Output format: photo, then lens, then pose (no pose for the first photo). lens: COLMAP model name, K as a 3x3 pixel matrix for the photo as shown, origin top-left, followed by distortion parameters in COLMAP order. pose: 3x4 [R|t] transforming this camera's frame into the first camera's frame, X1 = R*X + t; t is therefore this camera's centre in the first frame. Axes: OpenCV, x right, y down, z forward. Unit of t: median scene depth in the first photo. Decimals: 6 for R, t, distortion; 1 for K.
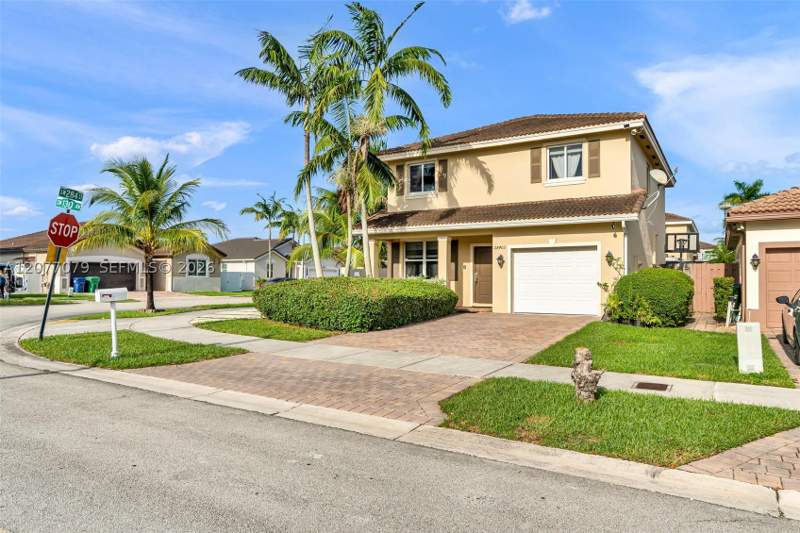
lens RADIAL K [[526.6, 0, 398.8], [0, 526.6, 276.9], [0, 0, 1]] dist [0.028115, -0.000239]
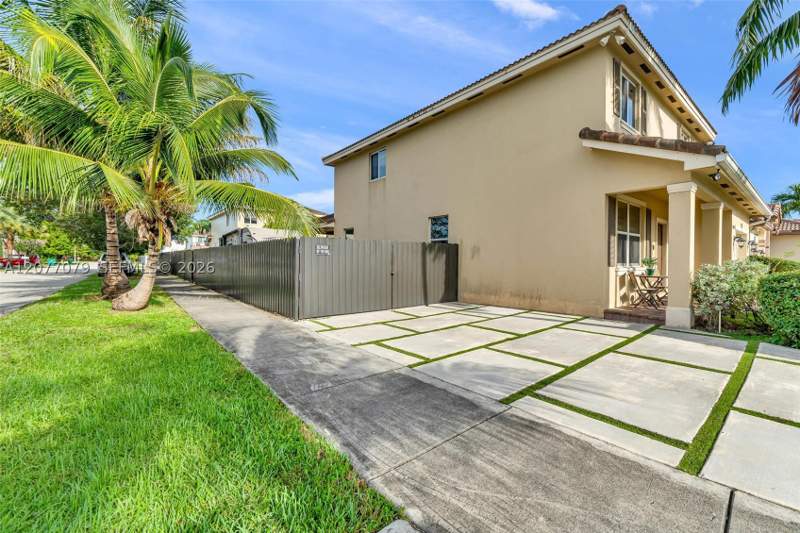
lens RADIAL K [[331.4, 0, 400.0], [0, 331.4, 259.0], [0, 0, 1]] dist [-0.000169, -0.000014]
pose [[0.333890, 0.001818, 0.942610, -0.479595], [-0.011852, 0.999927, 0.002270, 0.000449], [-0.942538, -0.011929, 0.333887, 1.293737]]
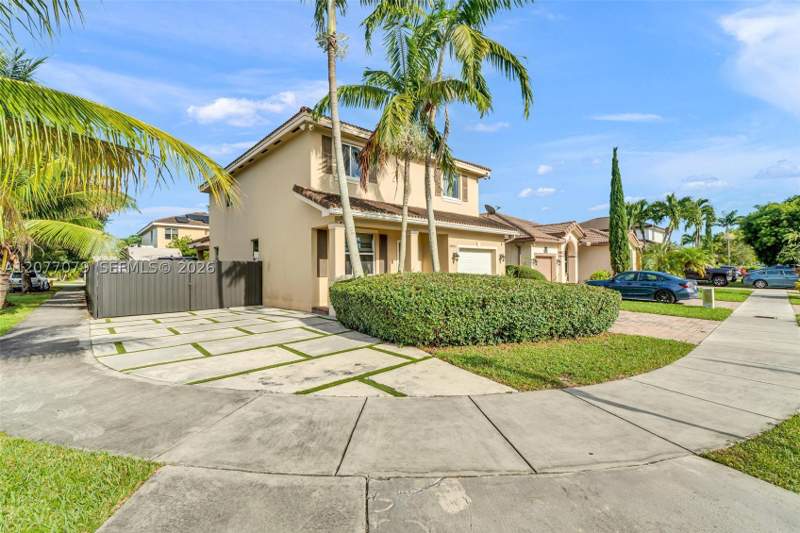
lens RADIAL K [[335.0, 0, 400.0], [0, 335.0, 266.5], [0, 0, 1]] dist [0.001334, 0.000136]
pose [[0.278059, -0.000766, 0.960564, -0.543587], [0.004904, 0.999988, -0.000622, -0.011161], [-0.960552, 0.004883, 0.278059, 0.892870]]
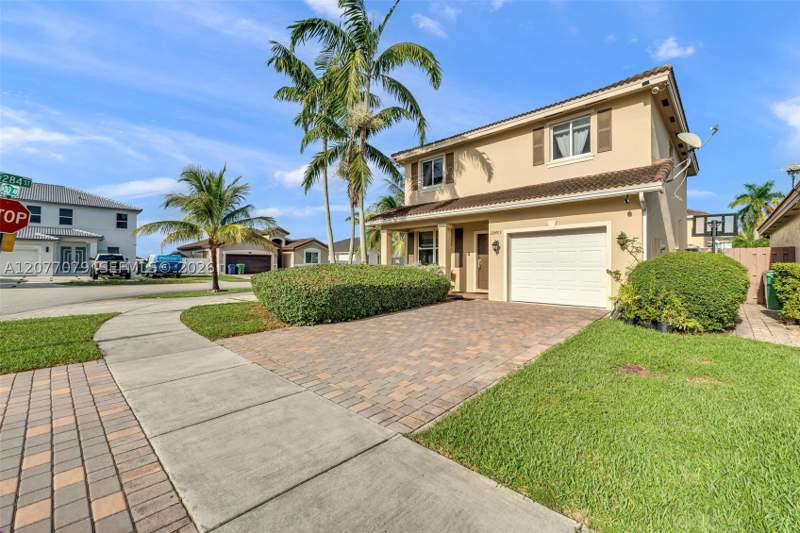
lens RADIAL K [[335.0, 0, 400.0], [0, 335.0, 266.5], [0, 0, 1]] dist [0.001334, 0.000136]
pose [[0.976048, 0.001339, -0.217550, 0.151748], [0.000009, 0.999981, 0.006193, 0.001709], [0.217554, -0.006047, 0.976029, 0.361888]]
